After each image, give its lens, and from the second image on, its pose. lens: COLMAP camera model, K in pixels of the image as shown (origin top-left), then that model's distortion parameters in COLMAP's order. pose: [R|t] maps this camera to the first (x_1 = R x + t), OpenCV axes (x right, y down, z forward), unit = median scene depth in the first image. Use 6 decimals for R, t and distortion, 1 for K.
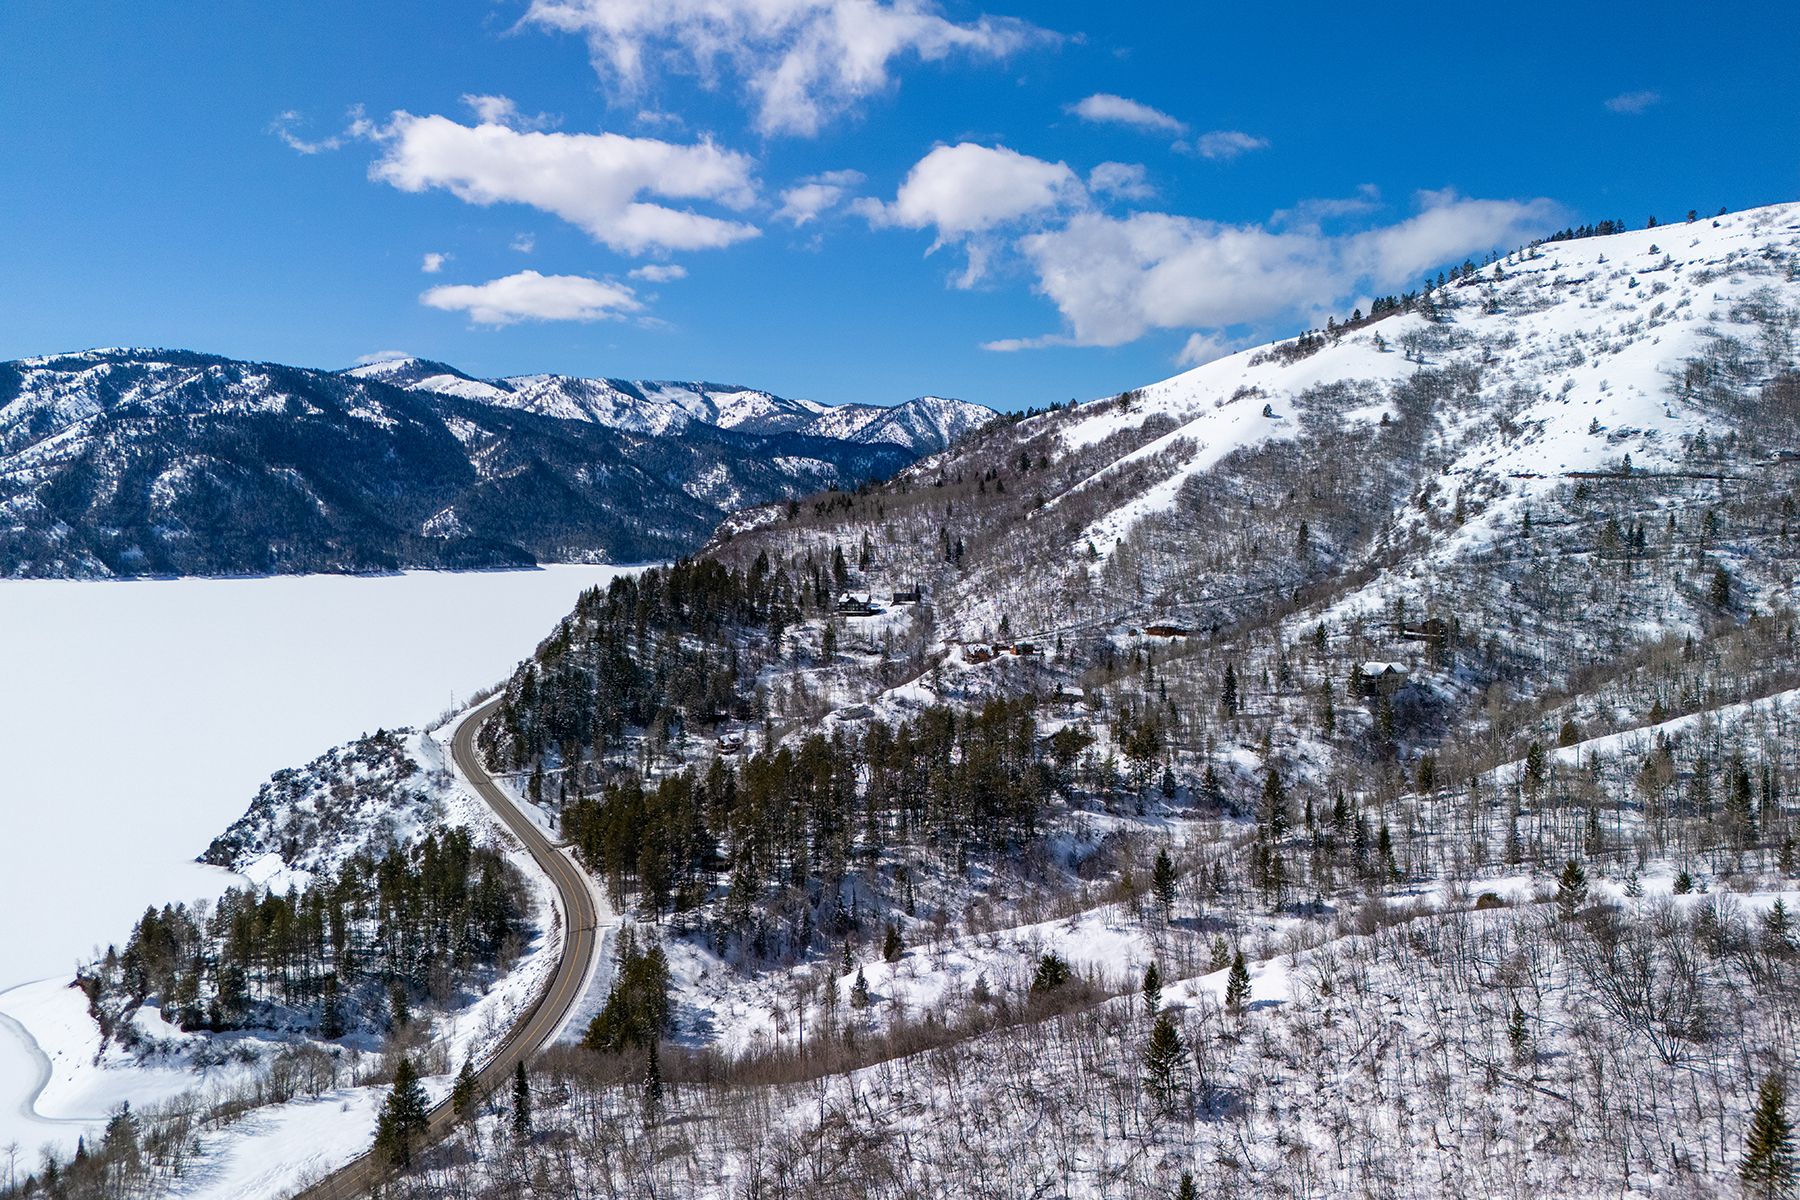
lens RADIAL K [[1315.0, 0, 908.4], [0, 1315.0, 599.3], [0, 0, 1]] dist [0.087051, -0.084625]
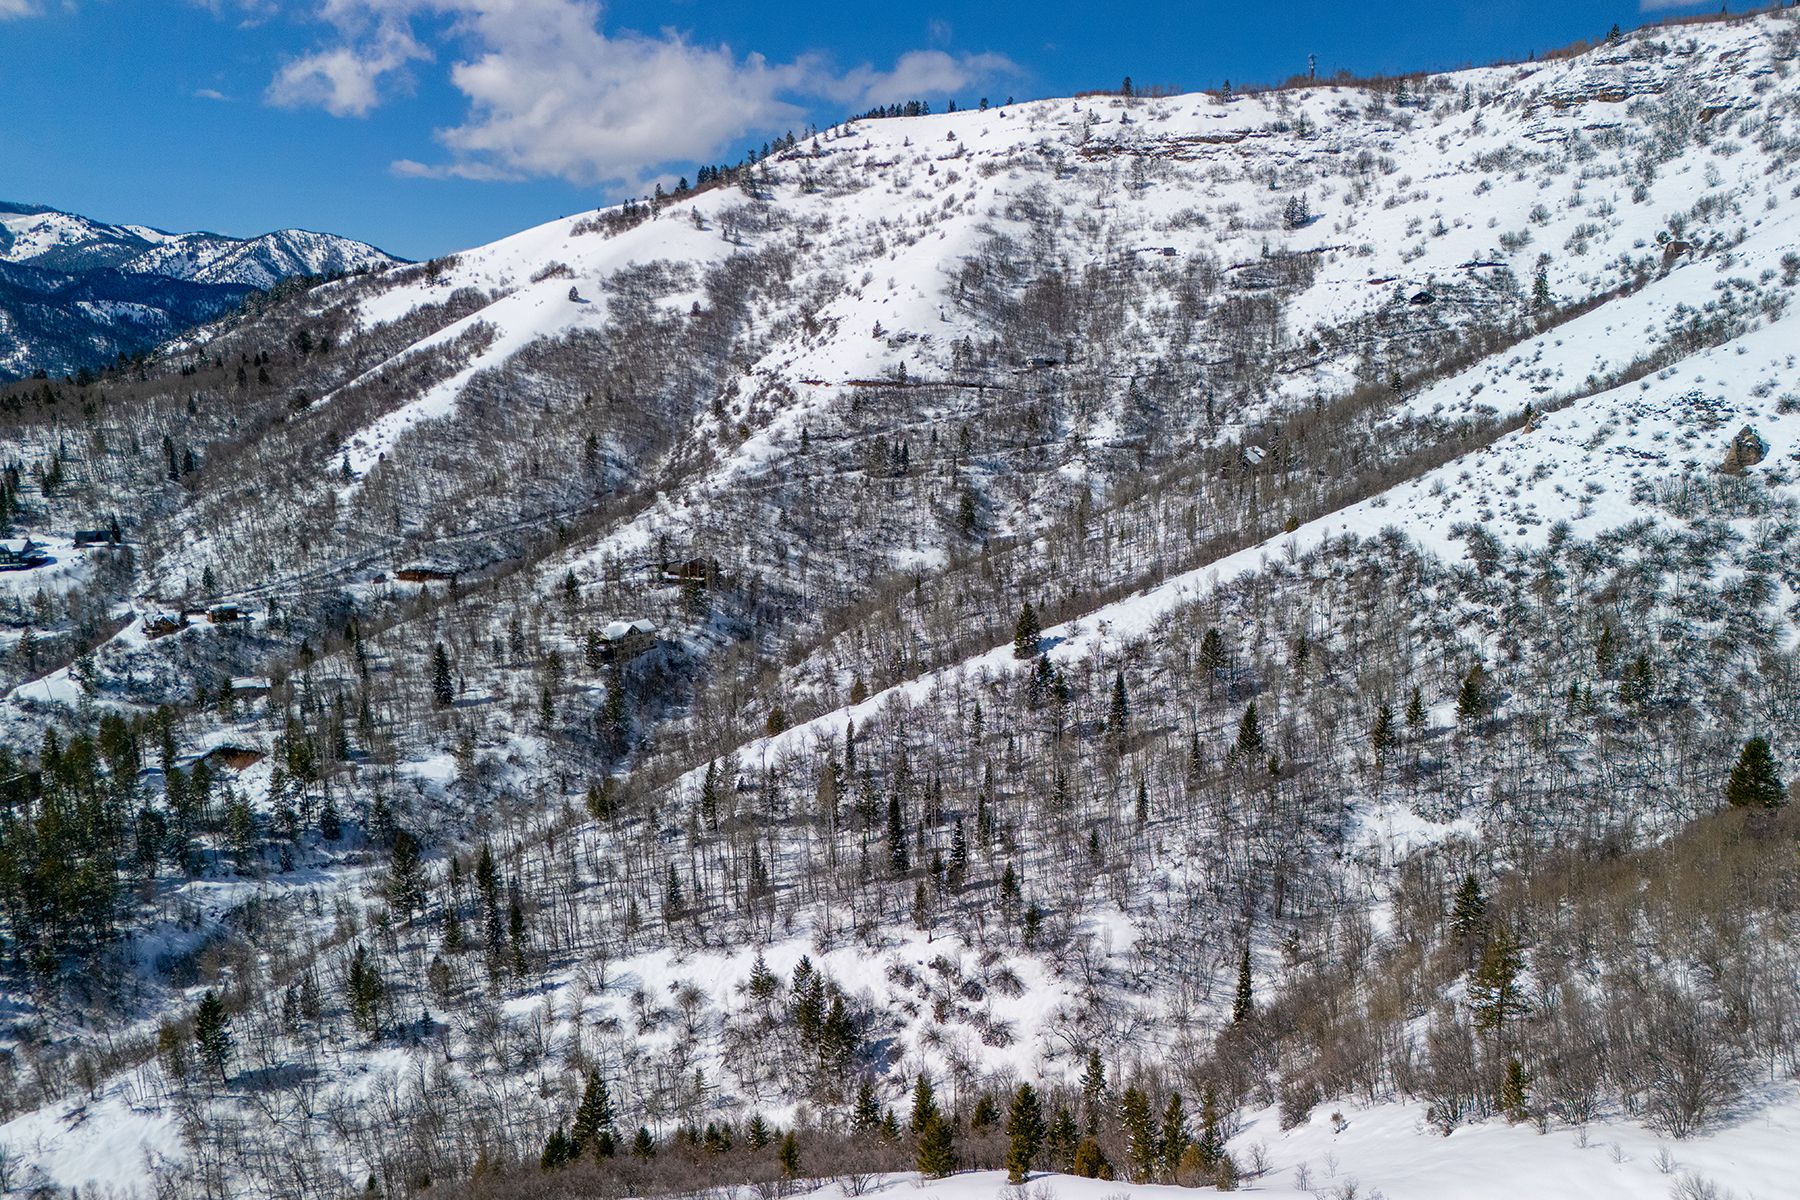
lens RADIAL K [[1315.0, 0, 908.4], [0, 1315.0, 599.3], [0, 0, 1]] dist [0.087051, -0.084625]
pose [[0.913172, -0.081484, 0.399346, 0.114116], [0.035089, 0.991891, 0.122154, -0.043706], [-0.406062, -0.097535, 0.908626, 0.080319]]
